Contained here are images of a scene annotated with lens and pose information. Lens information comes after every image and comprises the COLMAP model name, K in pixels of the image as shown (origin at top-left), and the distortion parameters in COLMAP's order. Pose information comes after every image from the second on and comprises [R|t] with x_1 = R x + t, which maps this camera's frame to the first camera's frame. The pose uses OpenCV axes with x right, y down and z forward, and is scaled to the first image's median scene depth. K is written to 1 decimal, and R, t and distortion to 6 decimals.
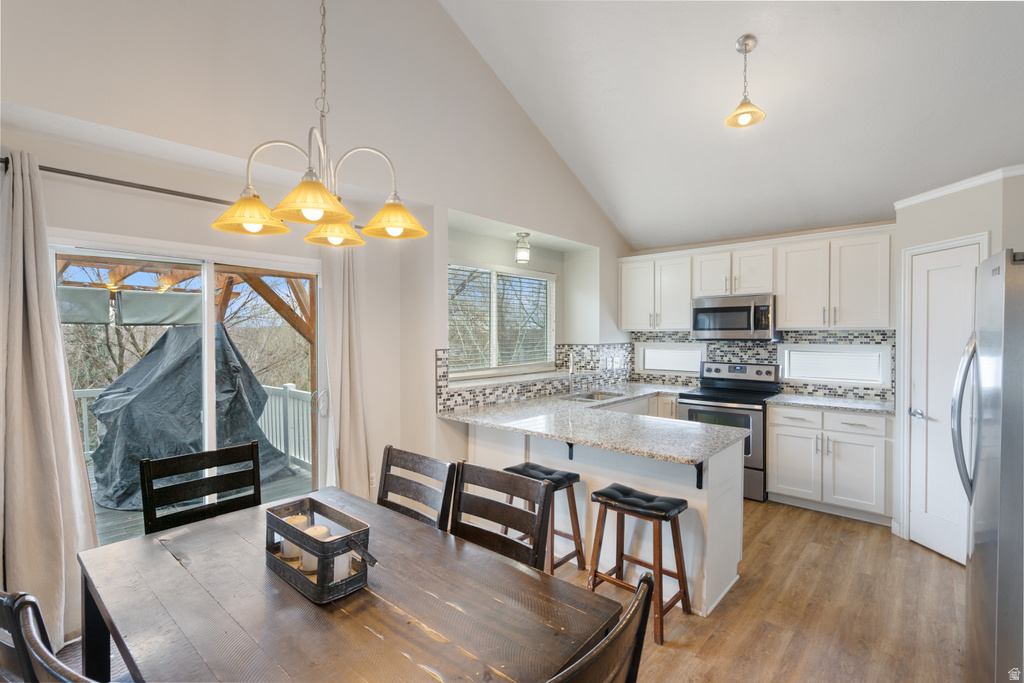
lens RADIAL K [[462.0, 0, 509.1], [0, 462.0, 344.8], [0, 0, 1]] dist [-0.001156, 0.001261]
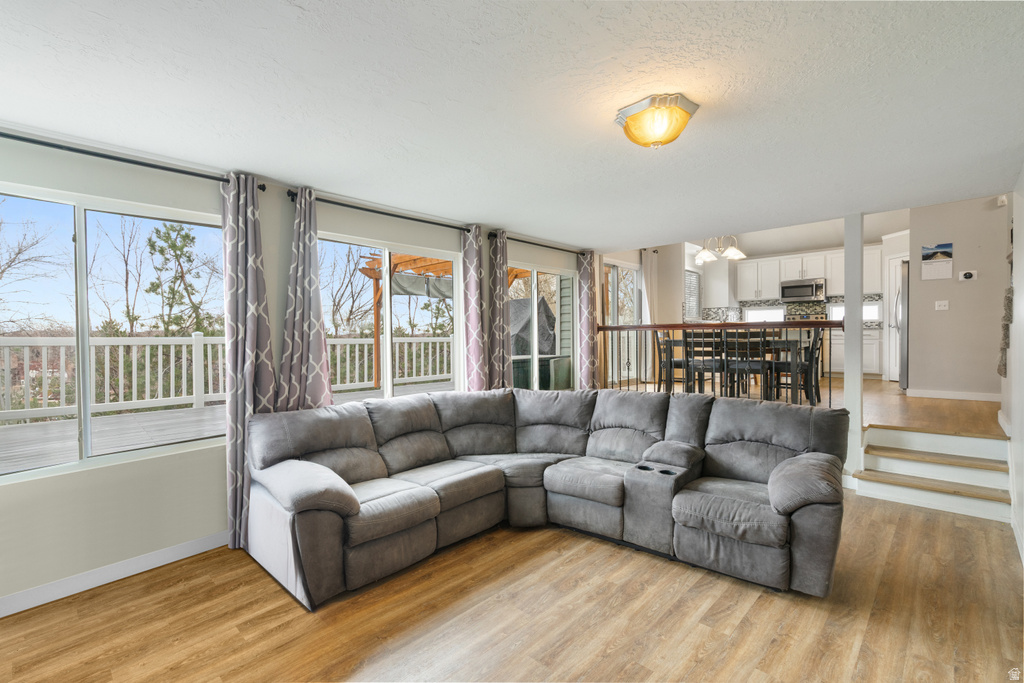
lens RADIAL K [[462.0, 0, 508.8], [0, 462.0, 344.3], [0, 0, 1]] dist [-0.001156, 0.001261]
pose [[0.999756, -0.013052, -0.017799, -0.791463], [0.013054, 0.999915, -0.000005, 0.164693], [0.017797, -0.000228, 0.999842, -1.067044]]
